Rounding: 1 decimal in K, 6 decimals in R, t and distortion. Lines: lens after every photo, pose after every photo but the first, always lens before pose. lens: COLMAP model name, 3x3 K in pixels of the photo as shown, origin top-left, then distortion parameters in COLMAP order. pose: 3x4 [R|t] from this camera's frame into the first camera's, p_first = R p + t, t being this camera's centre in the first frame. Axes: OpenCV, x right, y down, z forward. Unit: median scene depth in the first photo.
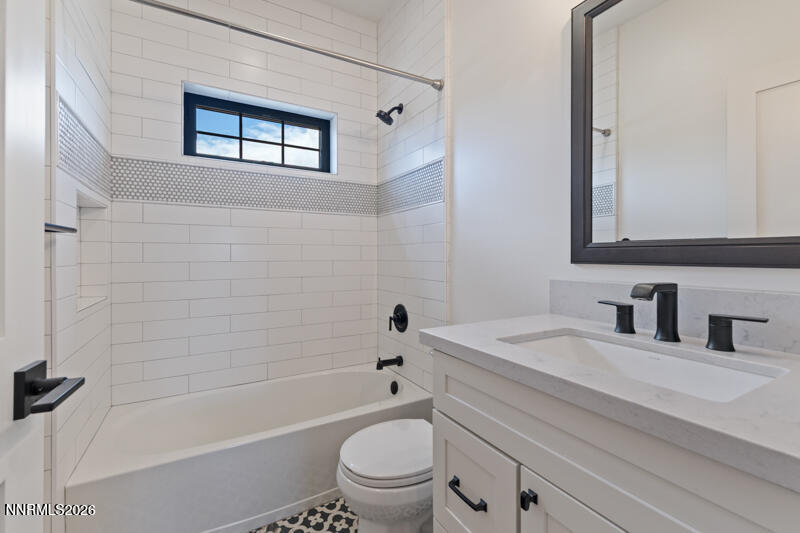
lens RADIAL K [[347.8, 0, 409.7], [0, 347.8, 252.9], [0, 0, 1]] dist [0.008971, -0.002158]
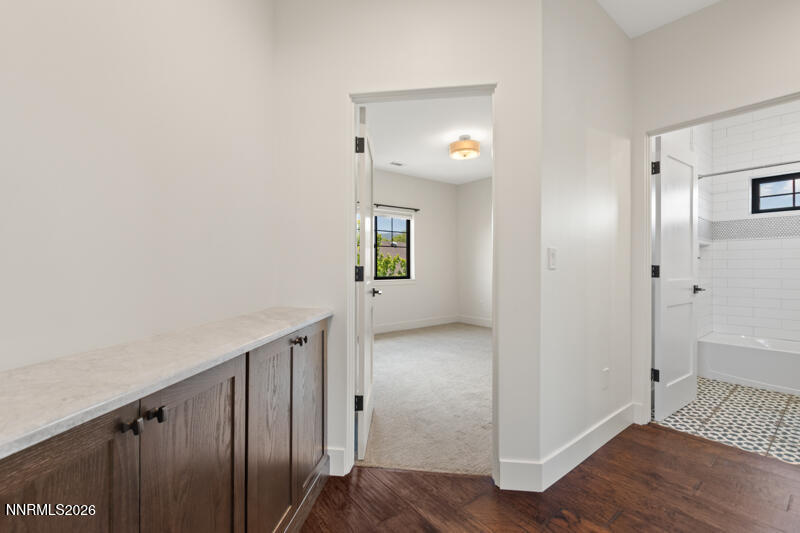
lens RADIAL K [[347.8, 0, 402.2], [0, 347.8, 267.1], [0, 0, 1]] dist [0.008971, -0.002158]
pose [[0.135757, -0.005472, -0.990727, 0.912350], [-0.003335, 0.999977, -0.005980, 0.030994], [0.990736, 0.004116, 0.135736, -1.058126]]
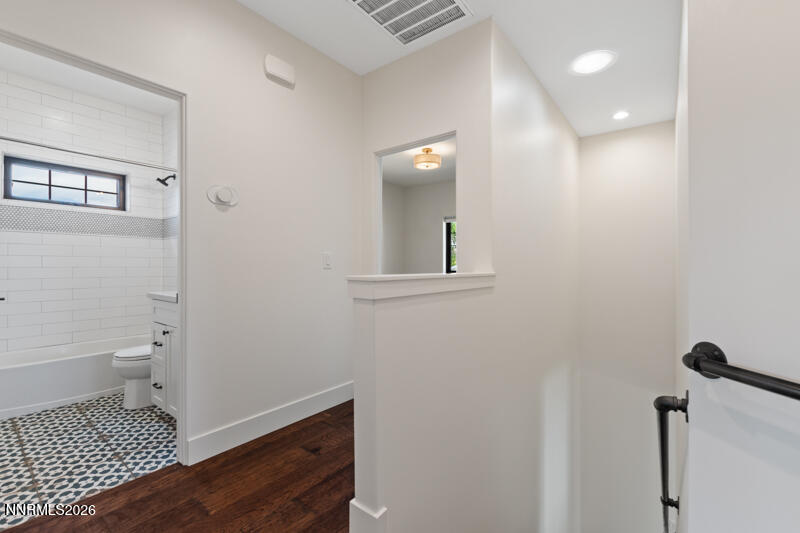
lens RADIAL K [[347.8, 0, 404.3], [0, 347.8, 262.9], [0, 0, 1]] dist [0.008971, -0.002158]
pose [[0.931899, 0.000173, 0.362719, 0.399728], [0.004398, 0.999921, -0.011775, 0.028255], [-0.362692, 0.012569, 0.931824, -0.978382]]
